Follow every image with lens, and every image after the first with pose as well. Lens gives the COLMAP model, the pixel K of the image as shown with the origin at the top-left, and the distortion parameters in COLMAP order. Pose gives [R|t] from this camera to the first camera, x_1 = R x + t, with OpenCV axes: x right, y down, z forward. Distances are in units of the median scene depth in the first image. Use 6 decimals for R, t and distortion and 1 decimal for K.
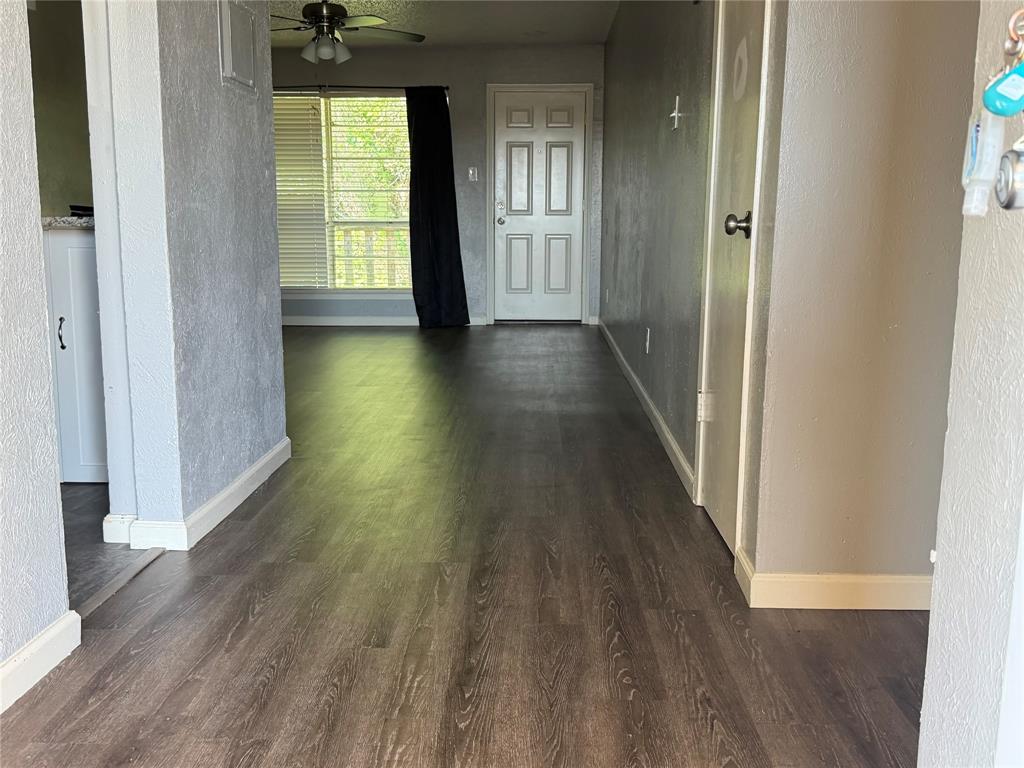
lens RADIAL K [[1020.1, 0, 505.0], [0, 1020.1, 391.0], [0, 0, 1]] dist [0.211217, -0.505056]
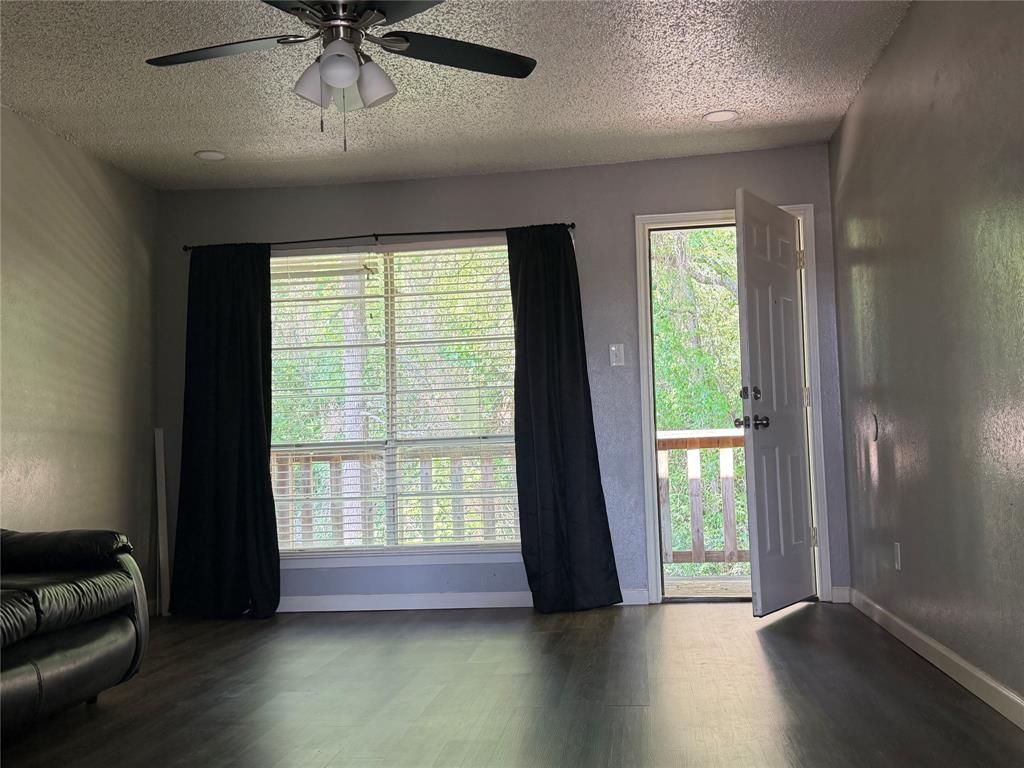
lens RADIAL K [[1020.1, 0, 505.0], [0, 1020.1, 391.0], [0, 0, 1]] dist [0.211217, -0.505056]
pose [[0.994107, -0.037340, -0.101768, -0.035910], [0.011687, 0.970246, -0.241839, -0.042488], [0.107770, 0.239224, 0.964965, 0.405956]]
